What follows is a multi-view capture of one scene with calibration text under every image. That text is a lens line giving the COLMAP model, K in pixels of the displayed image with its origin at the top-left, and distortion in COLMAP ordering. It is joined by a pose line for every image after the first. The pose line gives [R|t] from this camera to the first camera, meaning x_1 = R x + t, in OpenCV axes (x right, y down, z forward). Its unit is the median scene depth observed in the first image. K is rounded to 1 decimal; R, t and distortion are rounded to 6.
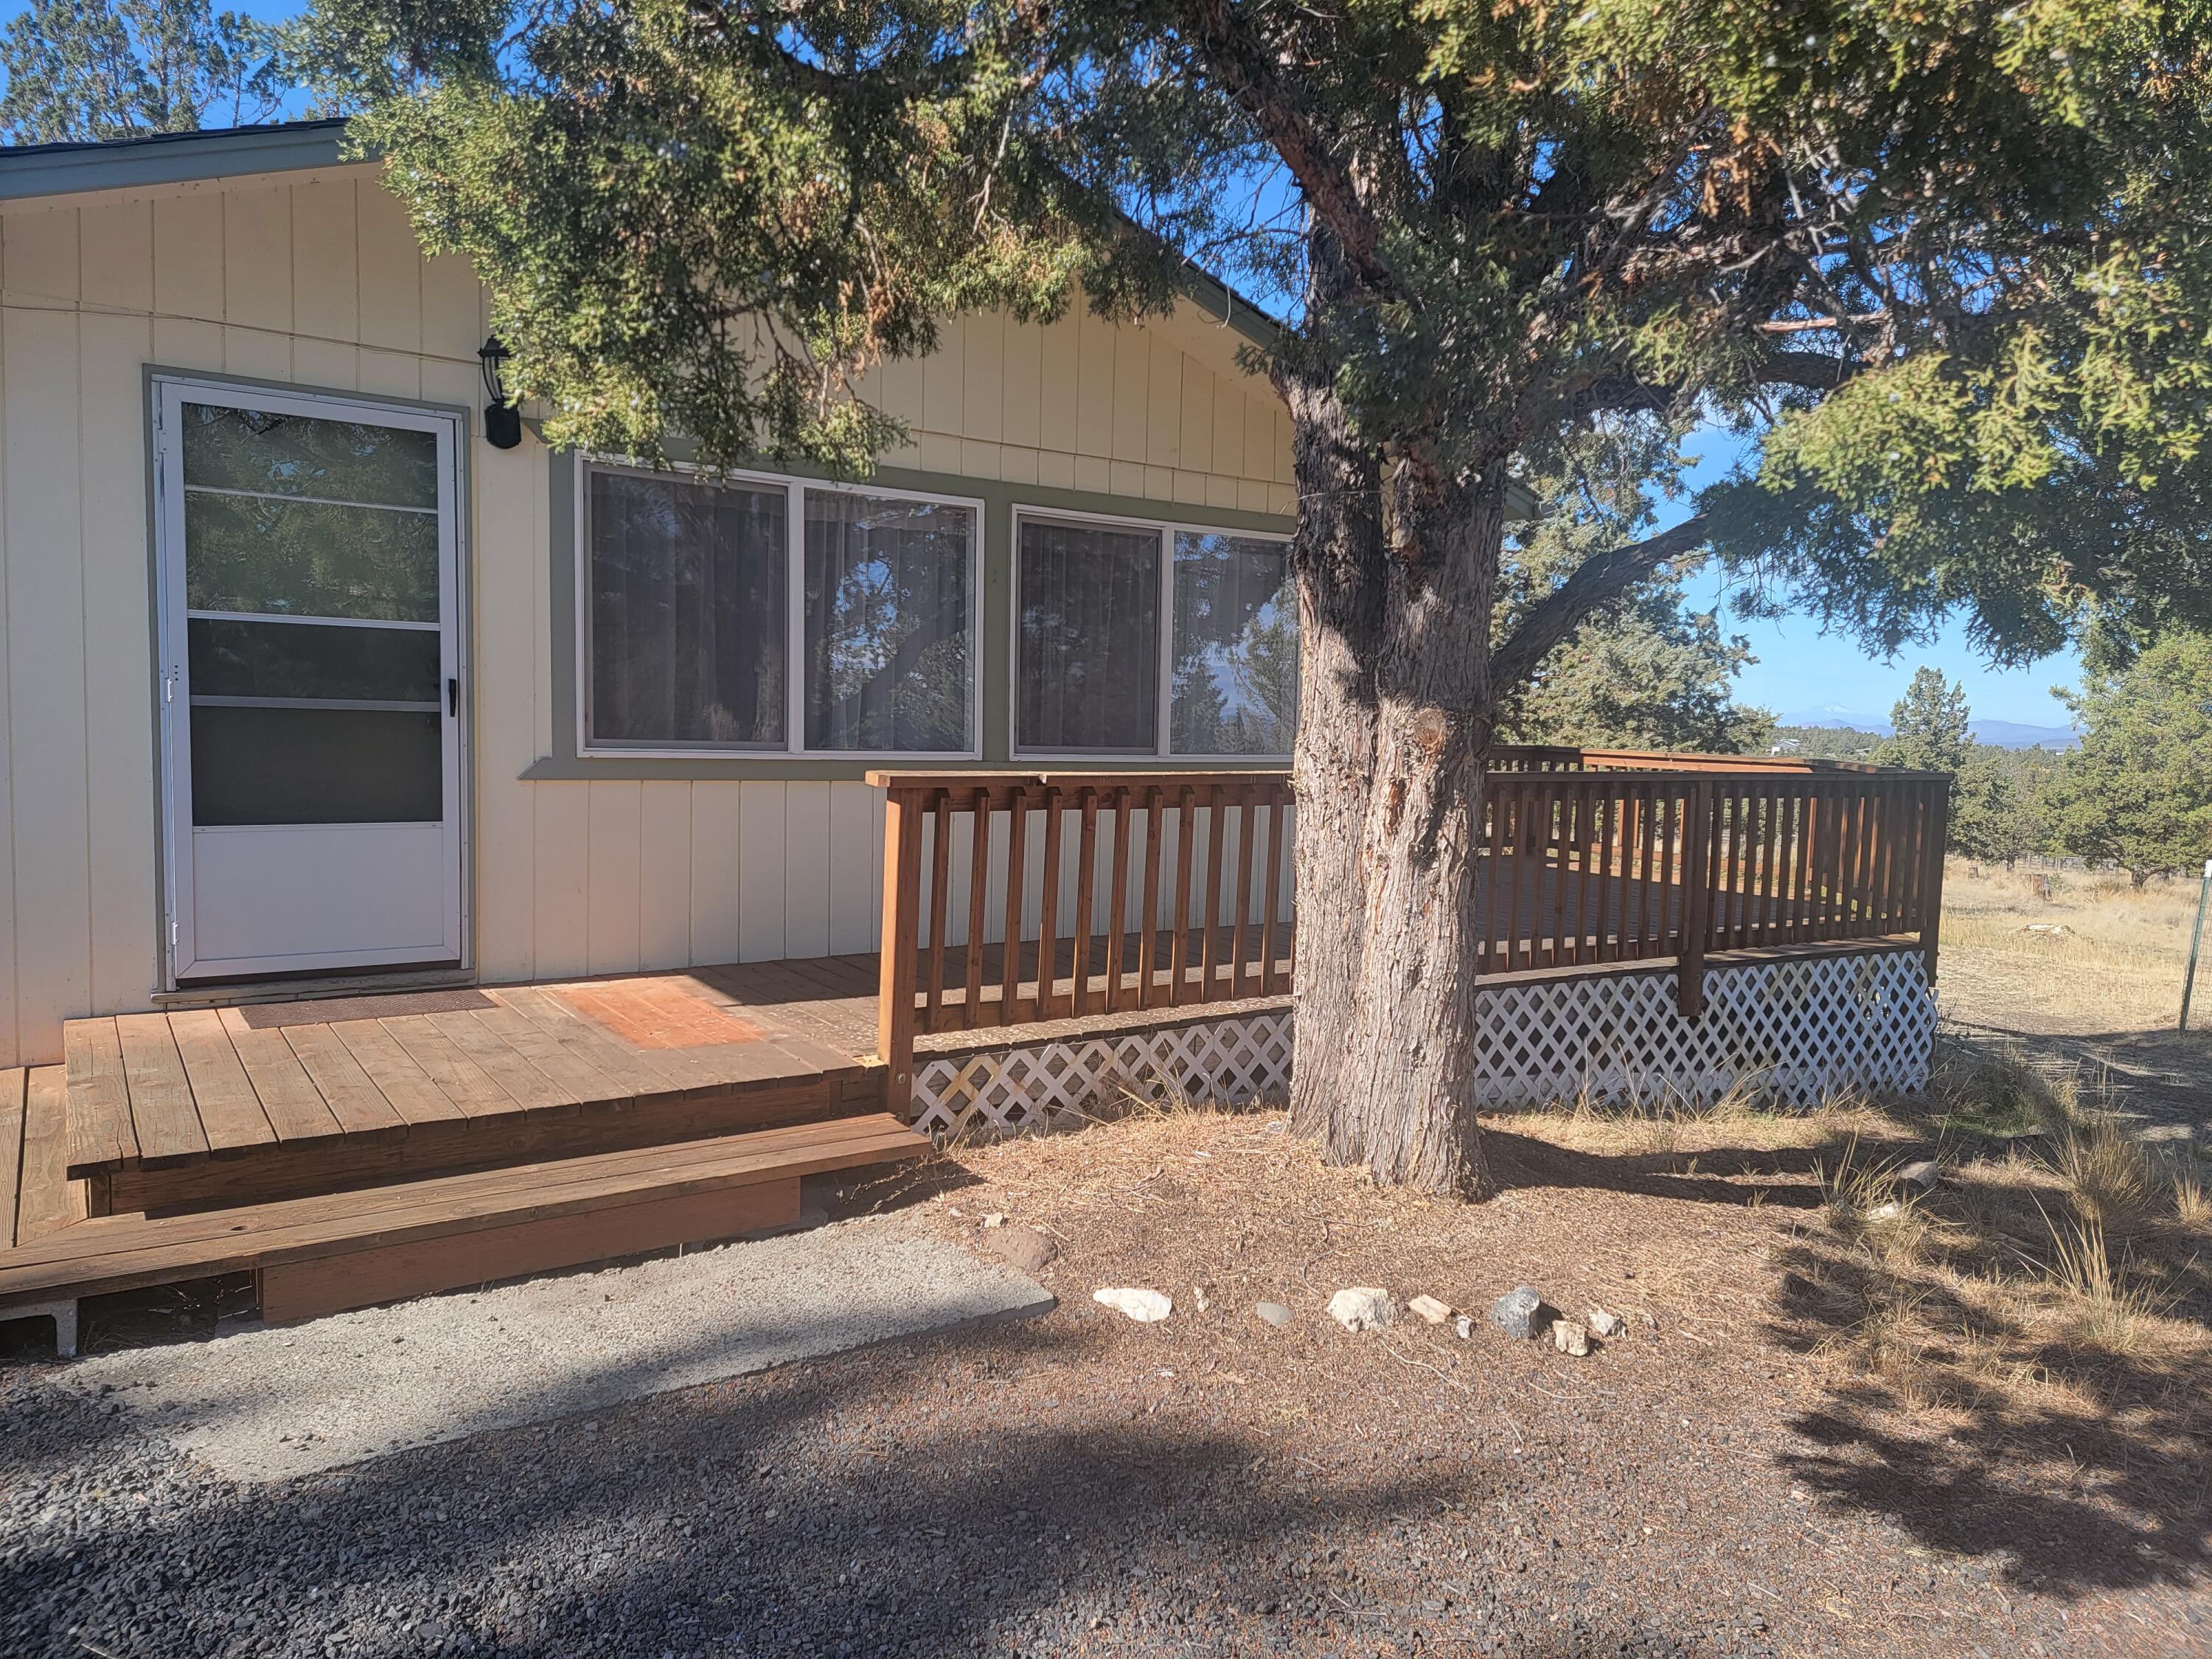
lens RADIAL K [[1523.2, 0, 1102.1], [0, 1523.2, 832.3], [0, 0, 1]] dist [0.009954, 0.001607]
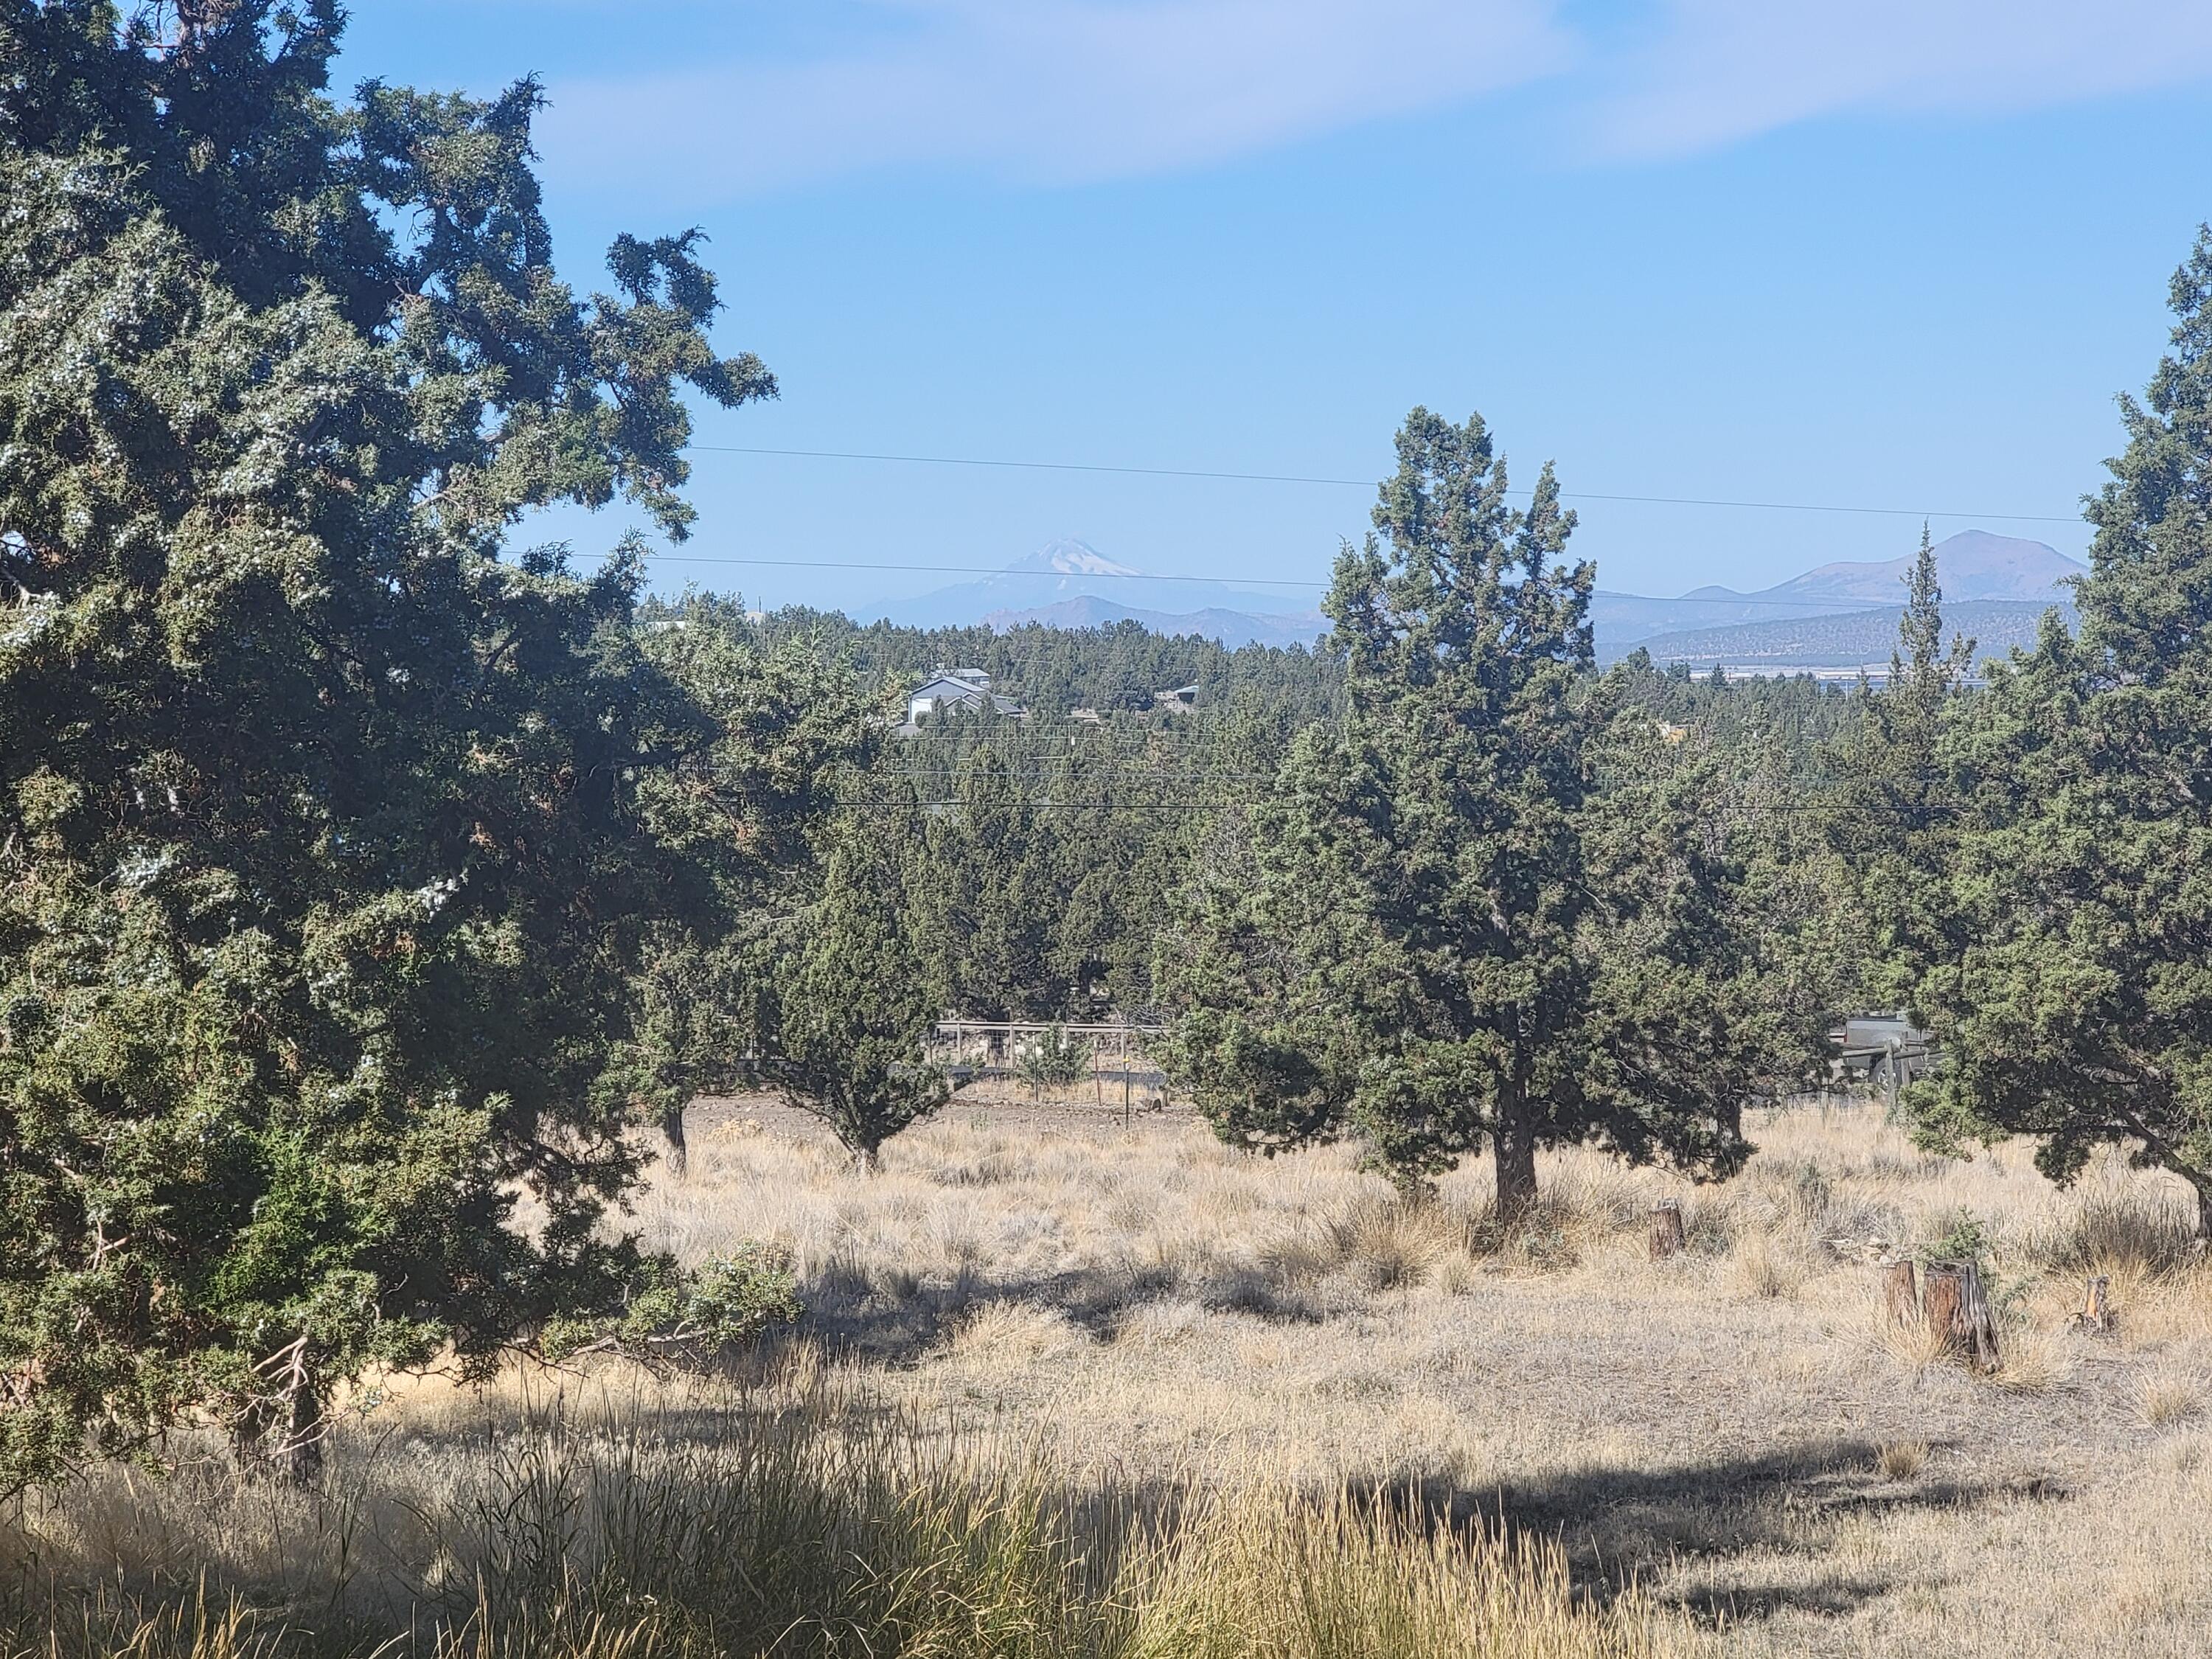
lens RADIAL K [[4642.1, 0, 1106.1], [0, 4642.1, 829.9], [0, 0, 1]] dist [-0.010201, 0.000000]
pose [[0.896845, -0.062229, 0.437946, 0.170922], [0.074589, 0.997153, -0.011059, -0.039122], [-0.436011, 0.042585, 0.898933, 0.379209]]
